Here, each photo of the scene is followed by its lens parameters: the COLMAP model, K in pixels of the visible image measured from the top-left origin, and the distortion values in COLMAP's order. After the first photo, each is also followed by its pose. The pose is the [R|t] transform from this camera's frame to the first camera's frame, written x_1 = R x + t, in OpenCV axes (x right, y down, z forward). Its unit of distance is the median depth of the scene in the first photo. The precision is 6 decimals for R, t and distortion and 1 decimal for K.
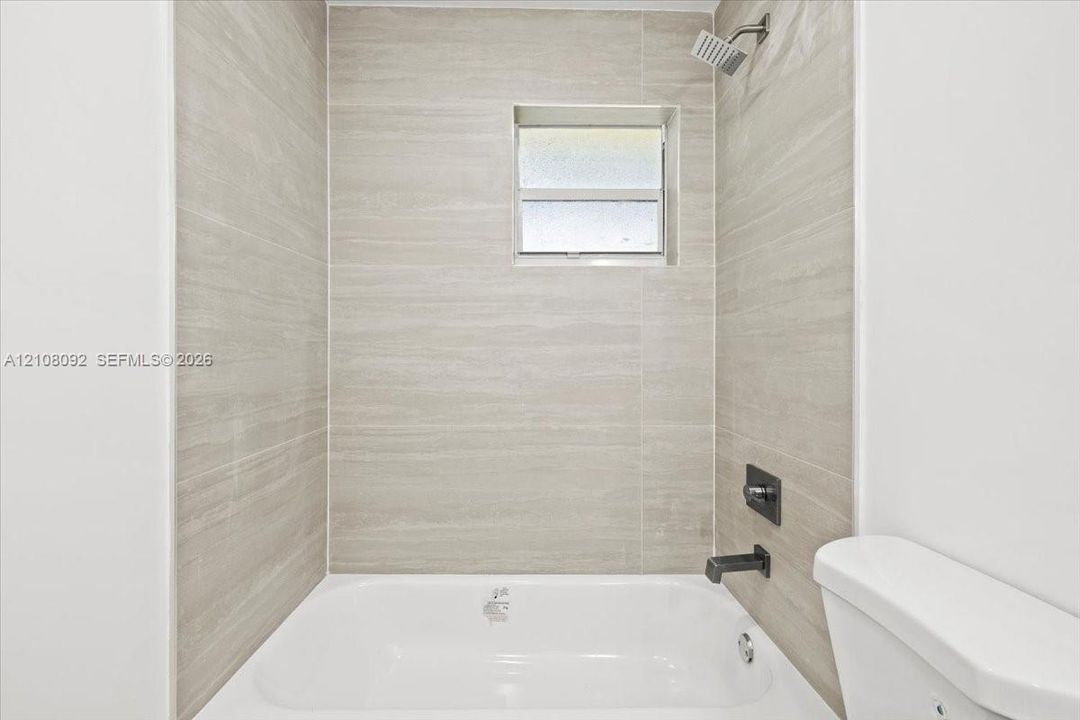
lens RADIAL K [[463.1, 0, 537.7], [0, 463.1, 348.8], [0, 0, 1]] dist [0.000194, 0.000098]
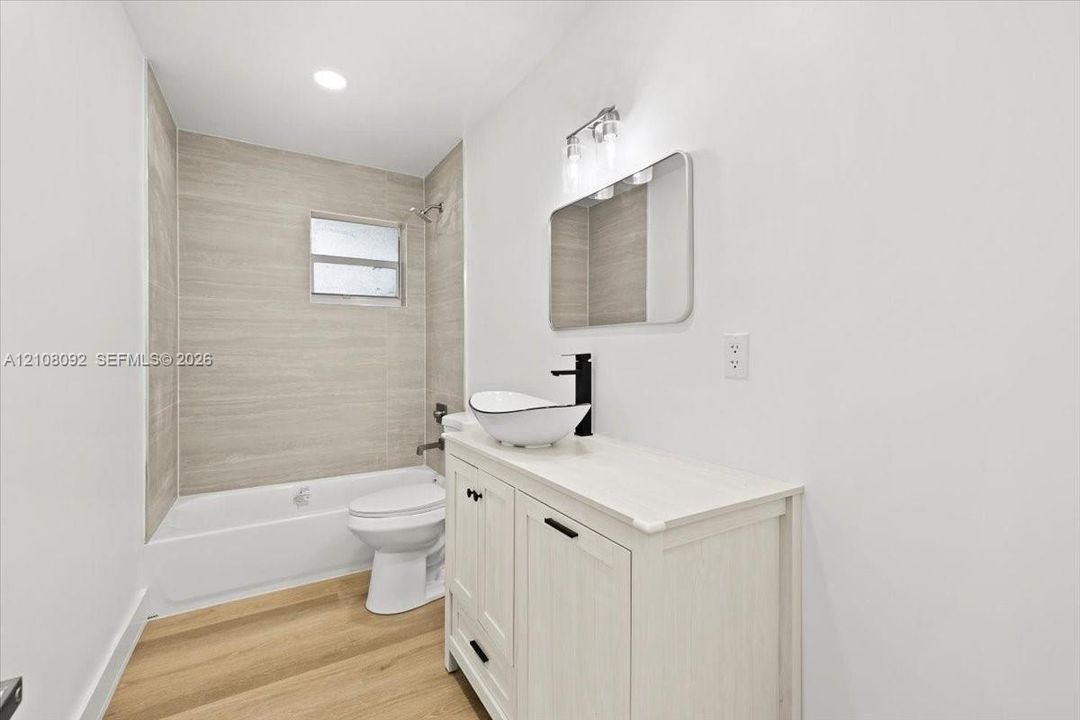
lens RADIAL K [[463.1, 0, 537.7], [0, 463.1, 348.8], [0, 0, 1]] dist [0.000194, 0.000098]
pose [[0.866676, -0.001901, 0.498868, -0.183358], [0.004412, 0.999983, -0.003854, 0.004306], [-0.498852, 0.005541, 0.866669, -0.939352]]
